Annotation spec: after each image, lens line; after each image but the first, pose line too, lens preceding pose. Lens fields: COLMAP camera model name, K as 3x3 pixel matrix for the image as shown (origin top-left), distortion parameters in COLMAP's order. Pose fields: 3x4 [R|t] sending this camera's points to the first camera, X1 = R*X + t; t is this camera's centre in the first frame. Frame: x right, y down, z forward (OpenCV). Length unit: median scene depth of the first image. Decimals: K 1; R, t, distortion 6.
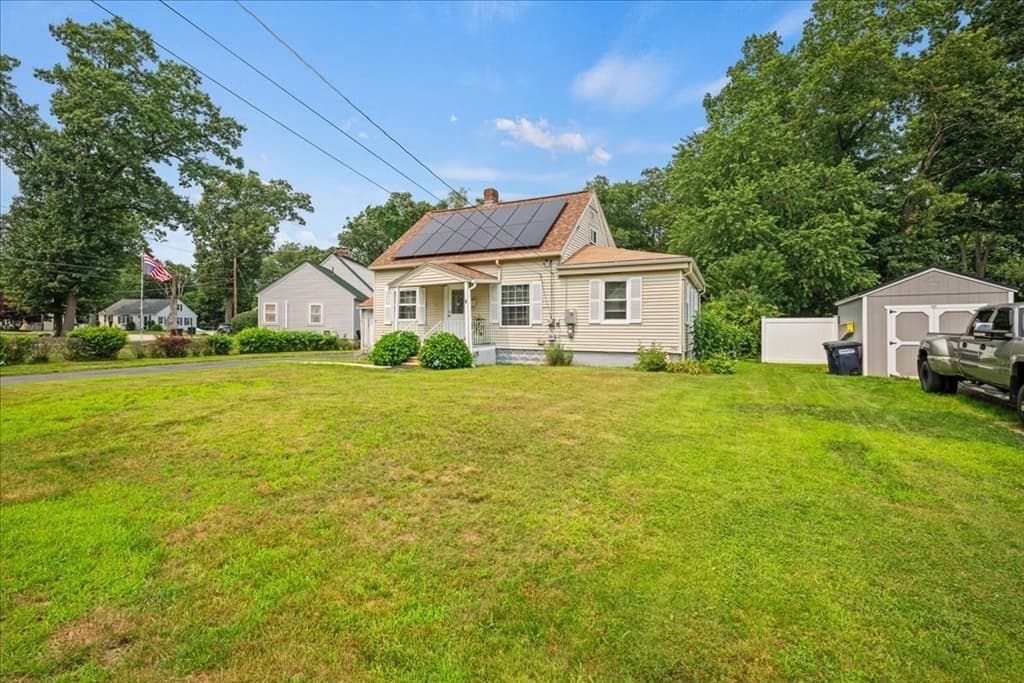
lens RADIAL K [[455.3, 0, 511.0], [0, 455.3, 334.7], [0, 0, 1]] dist [-0.003338, 0.000863]
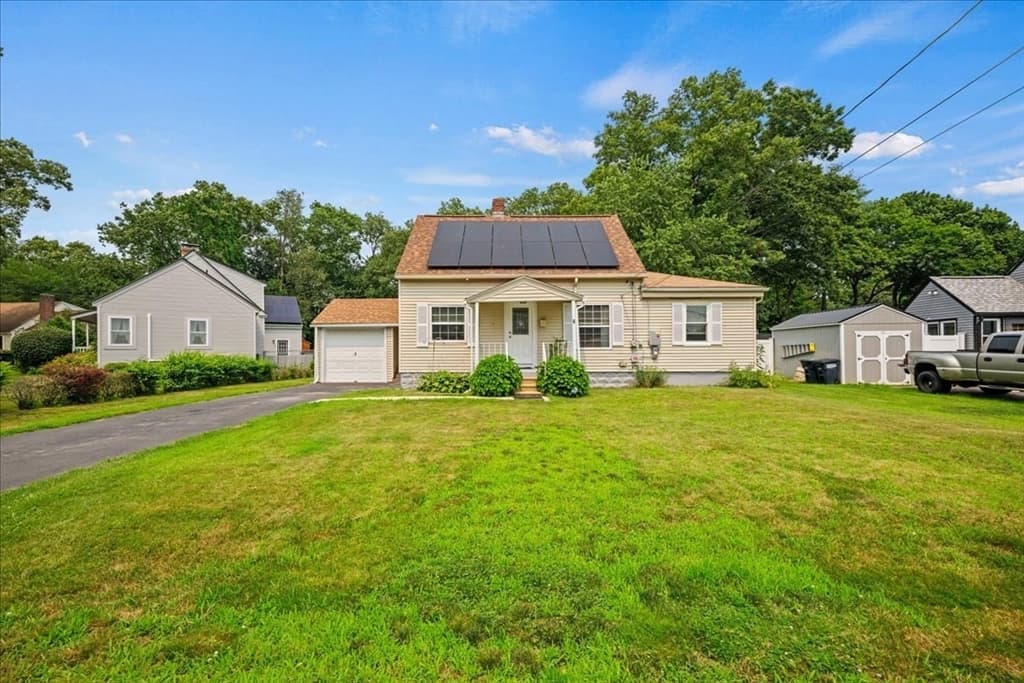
lens RADIAL K [[455.3, 0, 508.7], [0, 455.3, 345.7], [0, 0, 1]] dist [-0.003338, 0.000863]
pose [[0.890598, -0.003881, 0.454774, -0.586405], [0.014293, 0.999708, -0.019460, -0.007776], [-0.454566, 0.023831, 0.890394, 0.228775]]
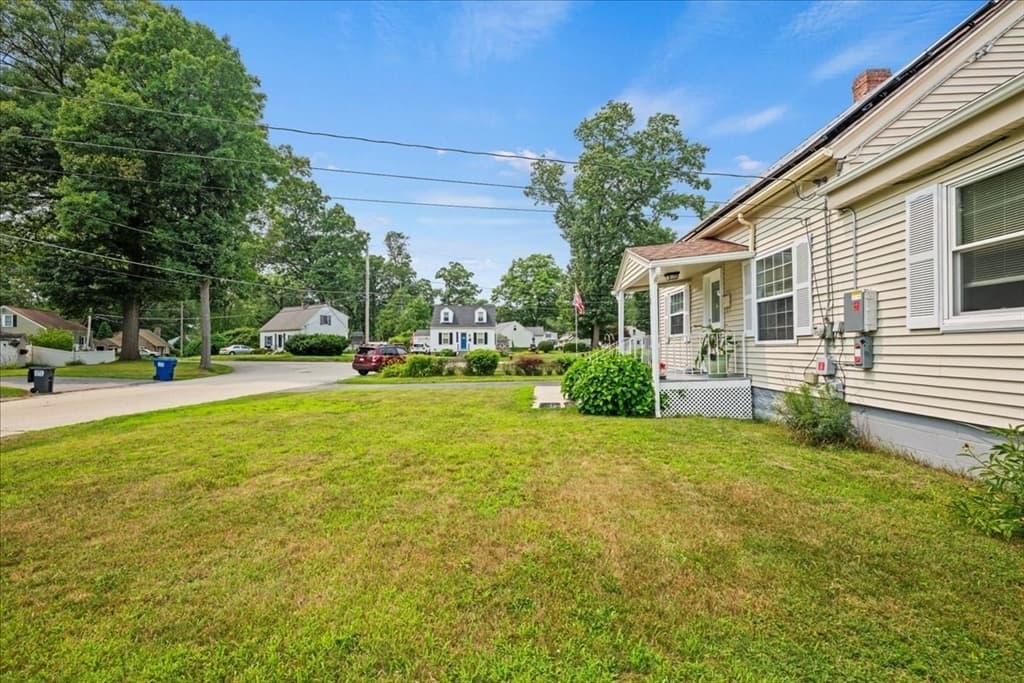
lens RADIAL K [[455.3, 0, 522.6], [0, 455.3, 340.5], [0, 0, 1]] dist [-0.003338, 0.000863]
pose [[0.454428, -0.022991, -0.890487, 0.310525], [-0.005036, 0.999585, -0.028377, -0.005566], [0.890769, 0.017380, 0.454123, 0.557611]]
